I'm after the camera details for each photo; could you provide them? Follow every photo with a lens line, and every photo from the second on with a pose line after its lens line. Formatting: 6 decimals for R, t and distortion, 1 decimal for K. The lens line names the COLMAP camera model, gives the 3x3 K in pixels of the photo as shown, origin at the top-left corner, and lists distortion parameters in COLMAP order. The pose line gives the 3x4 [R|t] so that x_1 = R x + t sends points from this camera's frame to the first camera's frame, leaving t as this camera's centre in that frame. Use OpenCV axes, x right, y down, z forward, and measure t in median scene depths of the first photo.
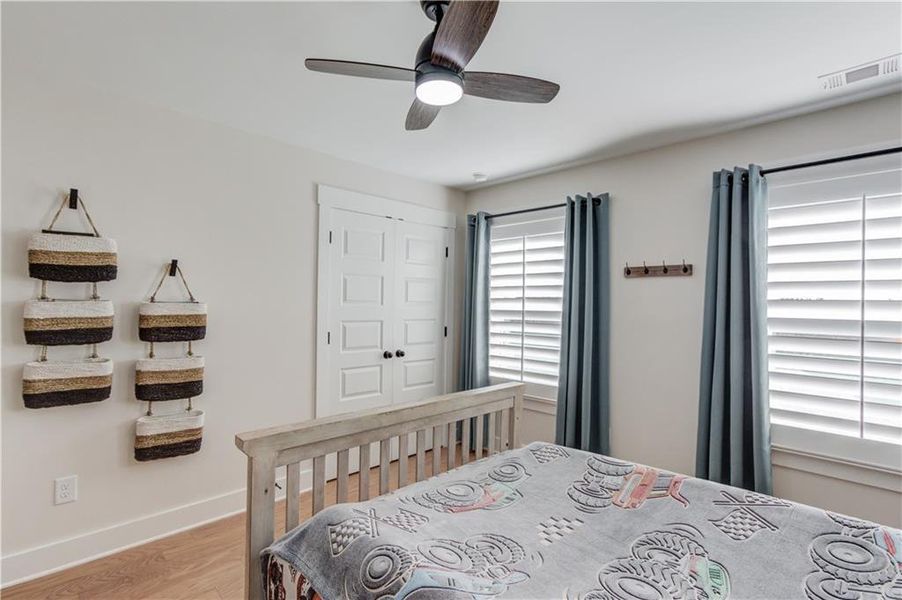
lens RADIAL K [[428.9, 0, 442.8], [0, 428.9, 300.0], [0, 0, 1]] dist [-0.001406, 0.000826]
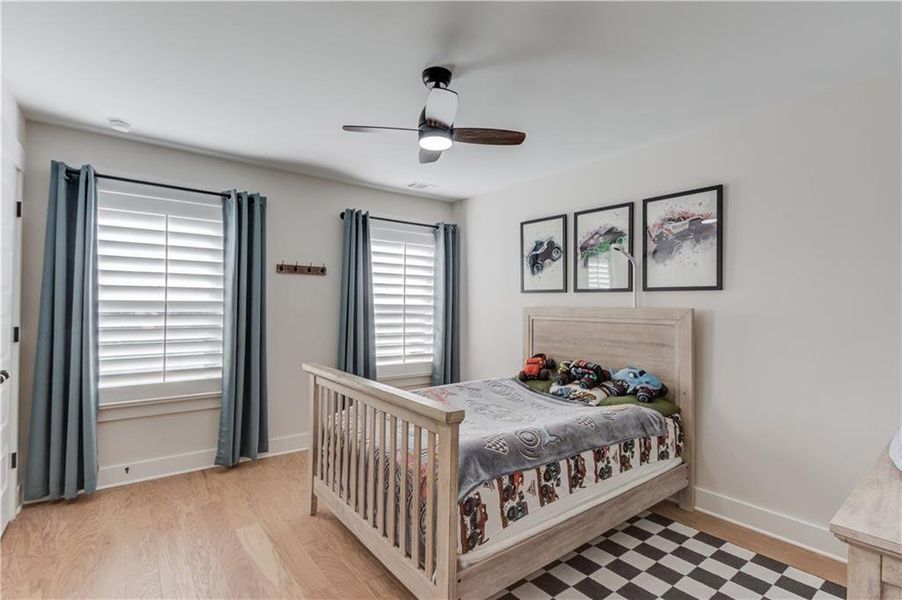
lens RADIAL K [[428.9, 0, 442.8], [0, 428.9, 300.0], [0, 0, 1]] dist [-0.001406, 0.000826]
pose [[0.123875, 0.004247, 0.992289, -0.706348], [-0.011706, 0.999928, -0.002818, 0.021207], [-0.992229, -0.011267, 0.123916, 0.406017]]
